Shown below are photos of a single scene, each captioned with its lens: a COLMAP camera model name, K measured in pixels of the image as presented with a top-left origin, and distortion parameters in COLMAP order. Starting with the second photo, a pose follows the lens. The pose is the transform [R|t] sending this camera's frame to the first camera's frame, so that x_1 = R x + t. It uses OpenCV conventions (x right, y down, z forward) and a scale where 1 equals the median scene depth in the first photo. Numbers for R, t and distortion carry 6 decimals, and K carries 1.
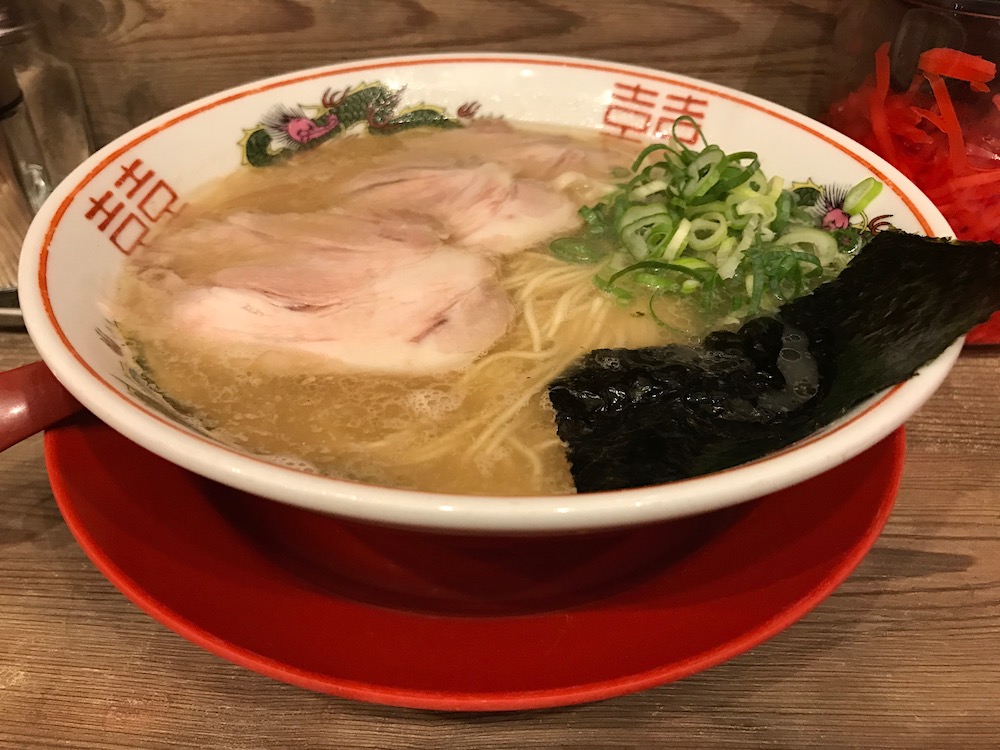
lens RADIAL K [[810.5, 0, 500.0], [0, 810.5, 375.0], [0, 0, 1]] dist [0.088674, -0.226396]
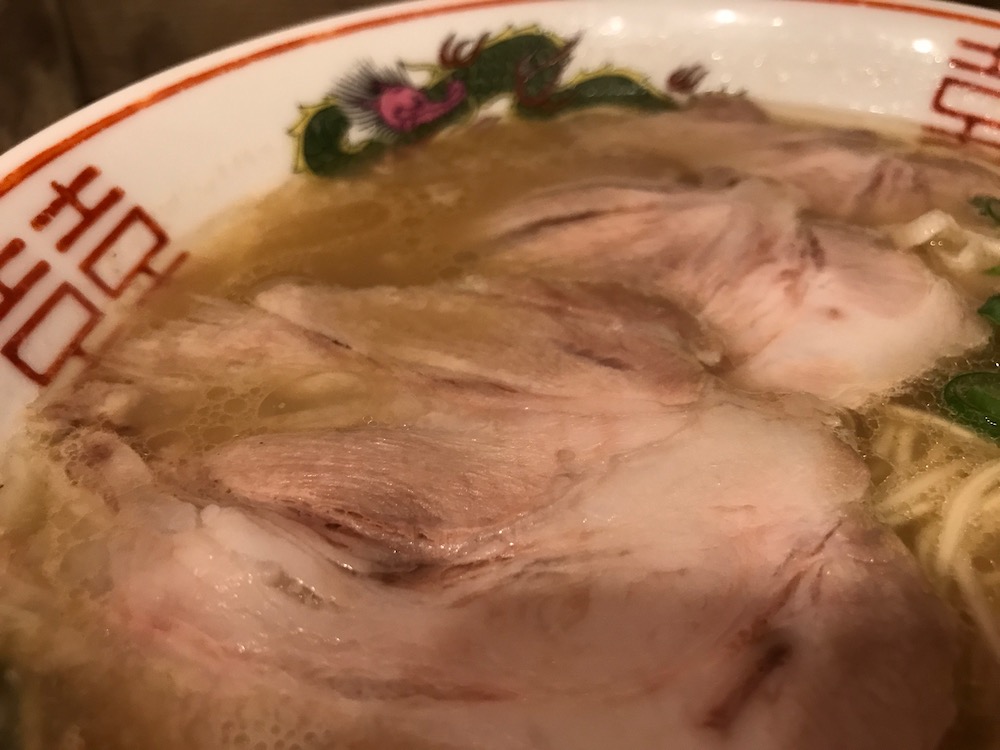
lens RADIAL K [[923.9, 0, 500.0], [0, 923.9, 375.0], [0, 0, 1]] dist [-0.000391, 0.006011]
pose [[0.995546, 0.058074, -0.074267, -0.137911], [-0.056801, 0.998202, 0.019146, -0.154701], [0.075245, -0.014842, 0.997055, 0.432949]]
